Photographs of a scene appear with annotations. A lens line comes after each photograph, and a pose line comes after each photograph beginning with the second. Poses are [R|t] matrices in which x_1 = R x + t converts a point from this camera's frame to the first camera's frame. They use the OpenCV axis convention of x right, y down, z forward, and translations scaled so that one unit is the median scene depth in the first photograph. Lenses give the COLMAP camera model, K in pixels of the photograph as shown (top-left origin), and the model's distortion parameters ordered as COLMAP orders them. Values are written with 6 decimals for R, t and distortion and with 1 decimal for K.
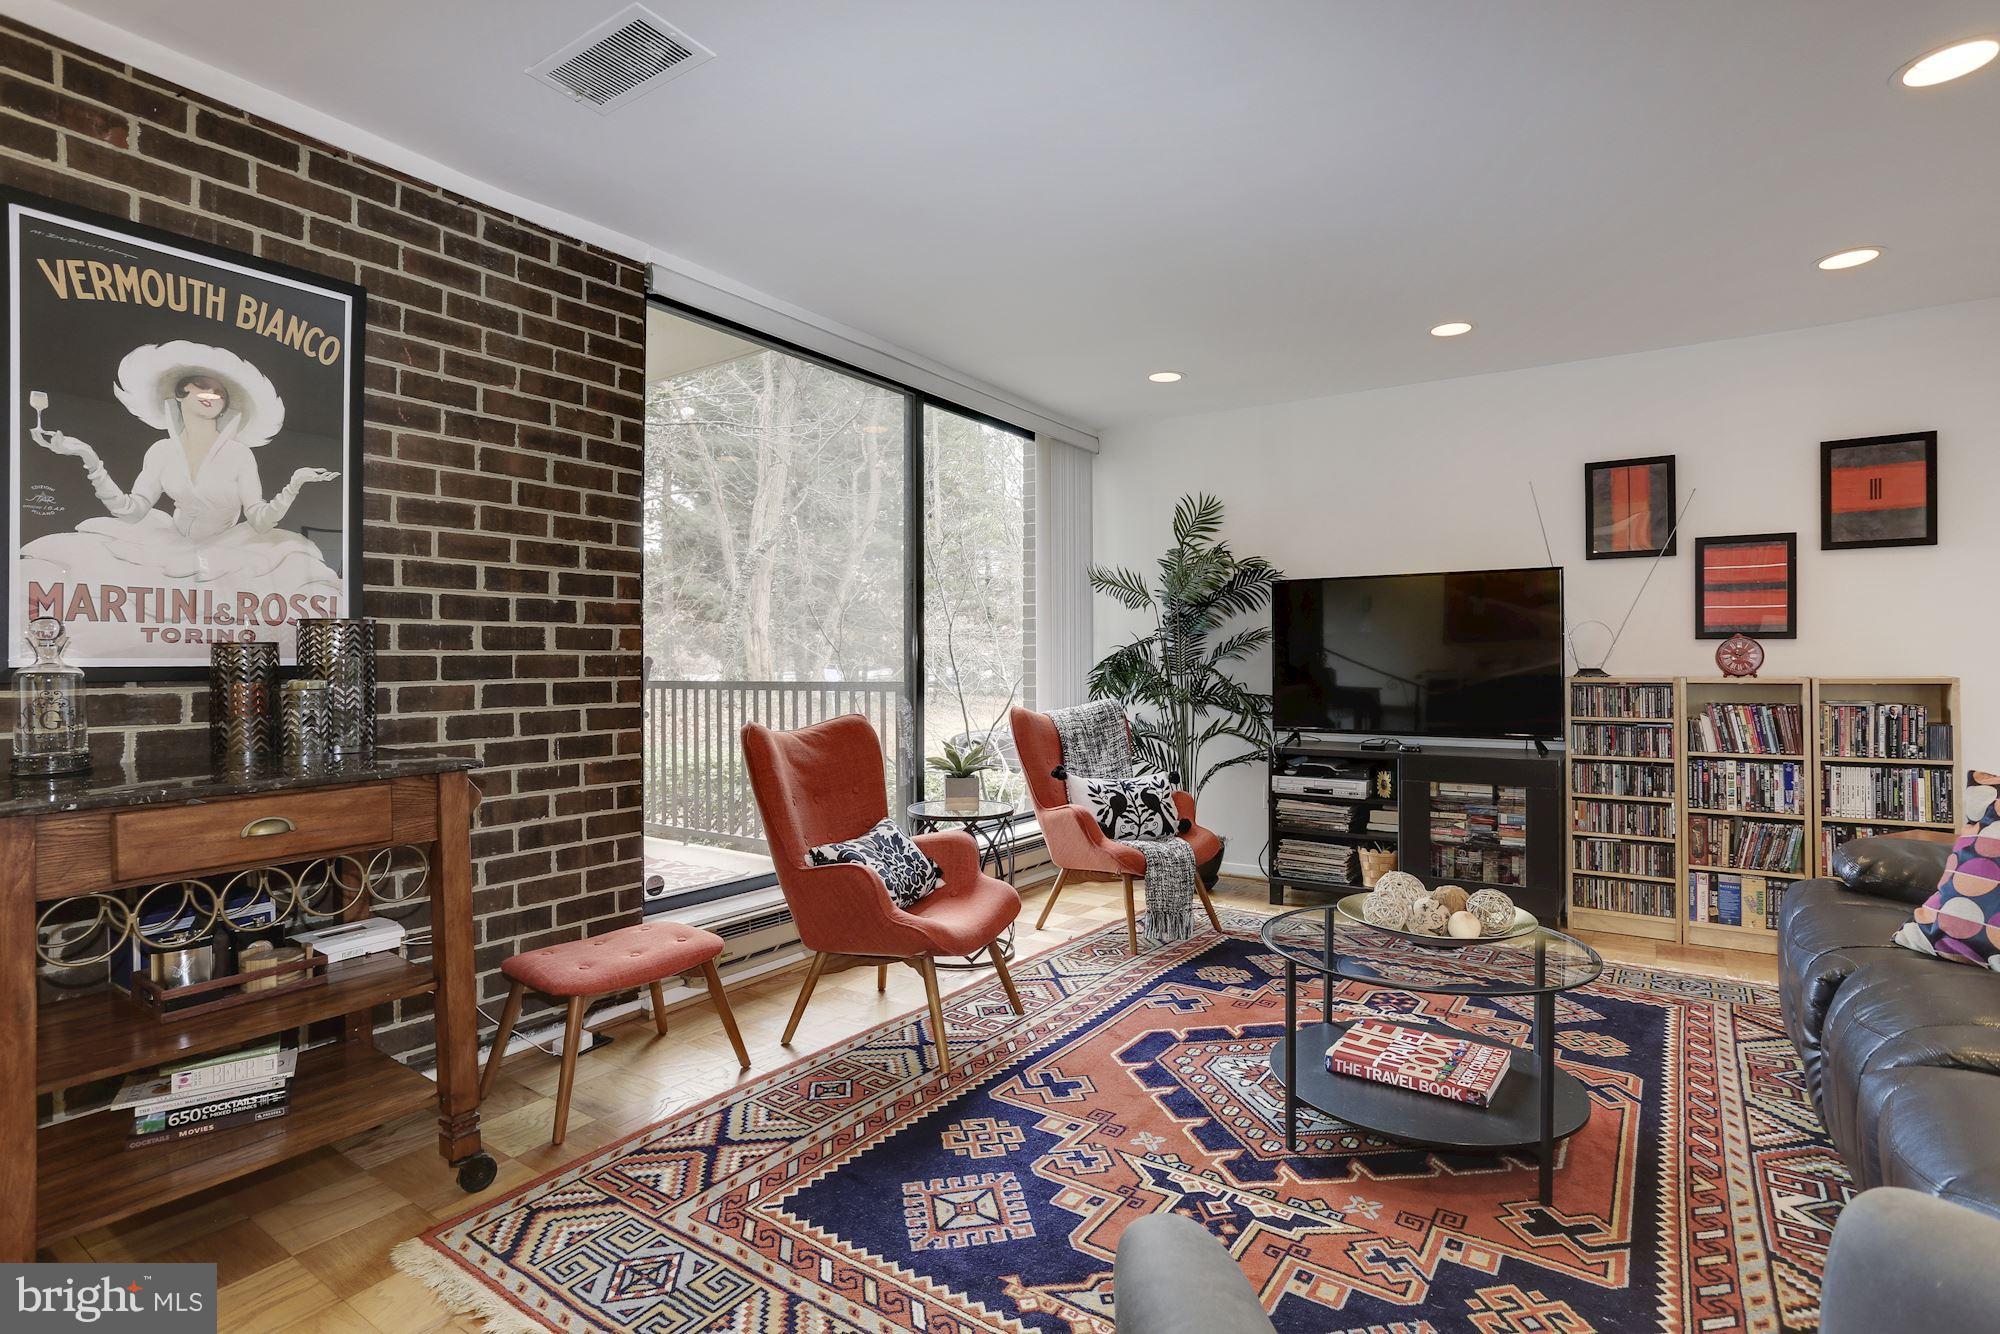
lens RADIAL K [[978.4, 0, 990.6], [0, 978.4, 655.2], [0, 0, 1]] dist [-0.064364, 0.032804]
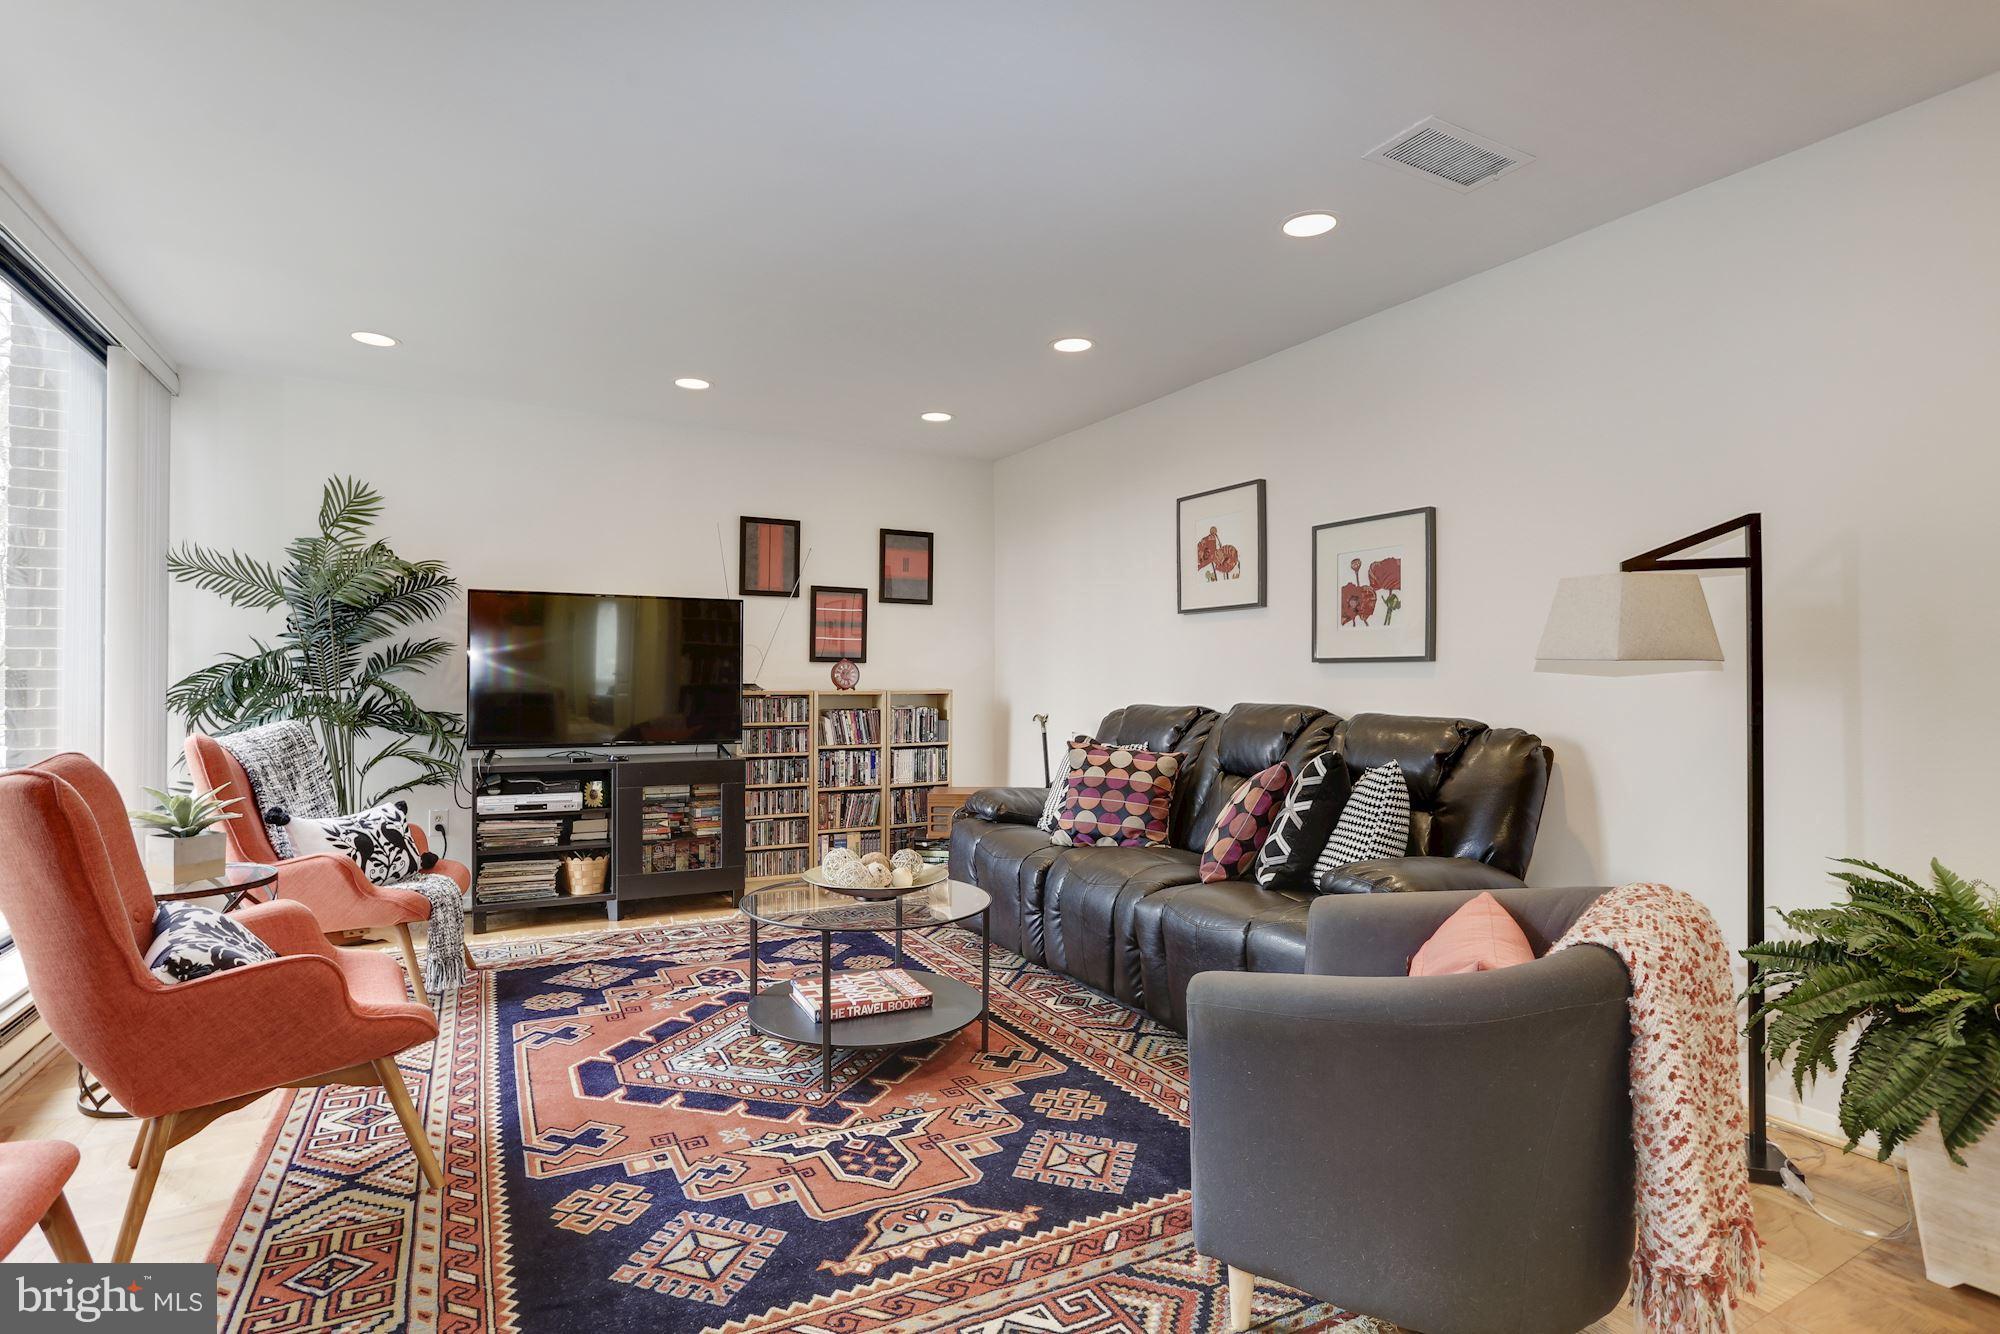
lens RADIAL K [[972.0, 0, 1000.4], [0, 972.0, 676.8], [0, 0, 1]] dist [-0.063550, 0.033286]
pose [[0.451088, 0.007678, 0.892447, -0.376904], [-0.013759, 0.999904, -0.001649, 0.003153], [-0.892374, -0.011535, 0.451150, 0.167009]]
